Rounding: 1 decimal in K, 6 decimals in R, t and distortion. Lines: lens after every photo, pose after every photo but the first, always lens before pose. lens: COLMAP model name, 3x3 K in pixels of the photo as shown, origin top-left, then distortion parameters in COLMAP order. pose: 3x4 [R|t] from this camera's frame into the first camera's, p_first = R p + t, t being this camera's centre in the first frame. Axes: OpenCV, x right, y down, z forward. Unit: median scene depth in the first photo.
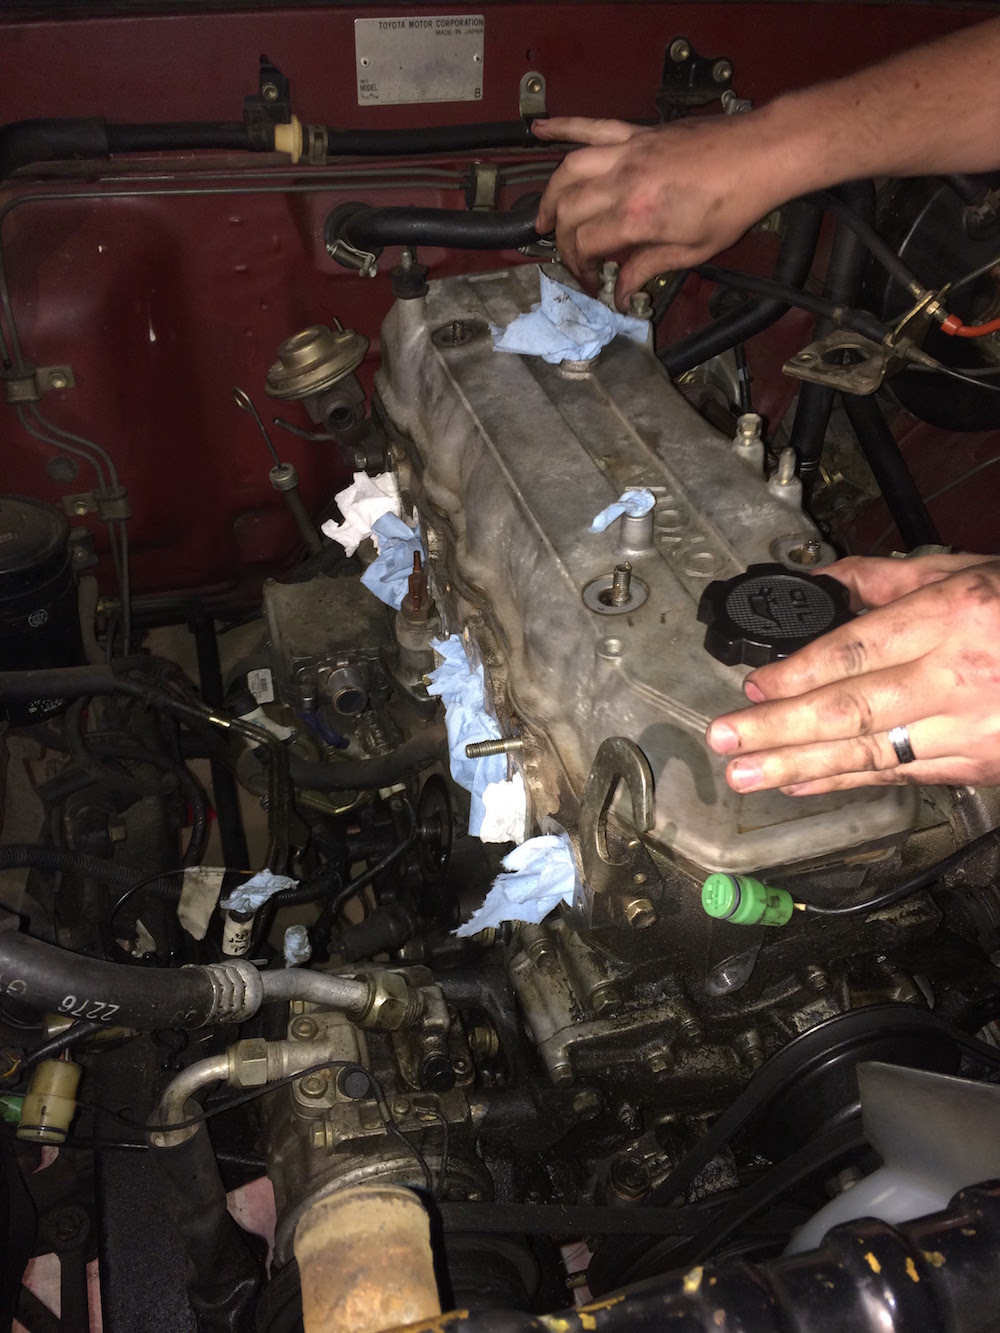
lens RADIAL K [[1143.6, 0, 500.0], [0, 1143.6, 666.5], [0, 0, 1]] dist [0.071517, -0.131226]
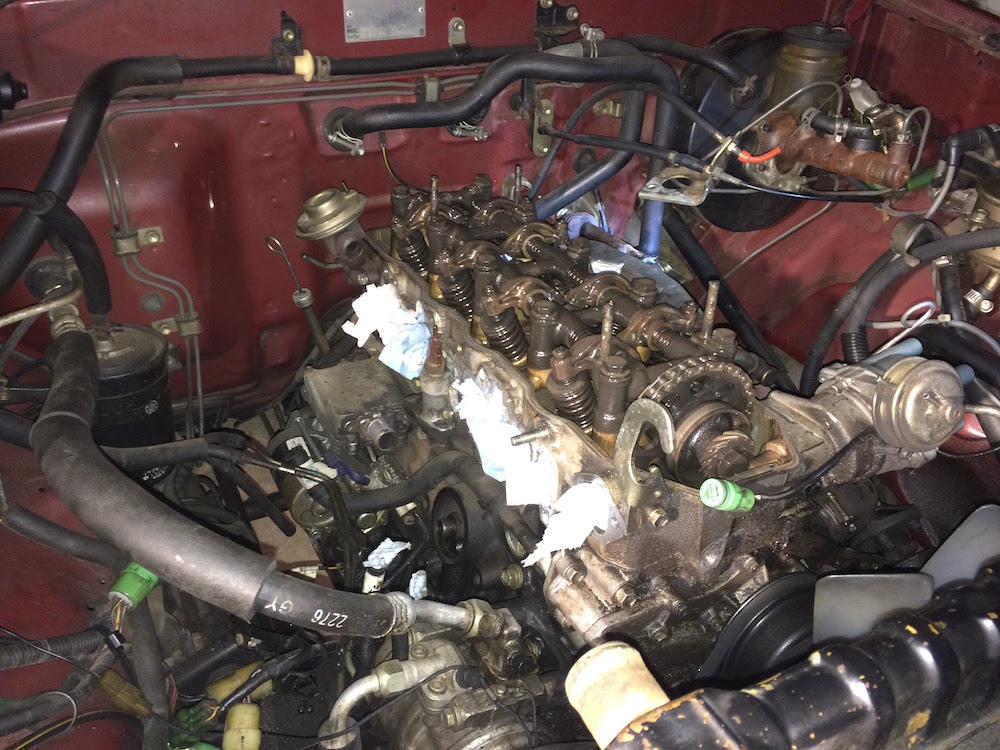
lens RADIAL K [[857.9, 0, 500.0], [0, 857.9, 375.0], [0, 0, 1]] dist [0.071517, -0.131226]
pose [[0.979147, -0.106644, 0.172909, -0.171420], [0.124047, 0.987894, -0.093154, 0.068136], [-0.160882, 0.112660, 0.980523, -0.080118]]
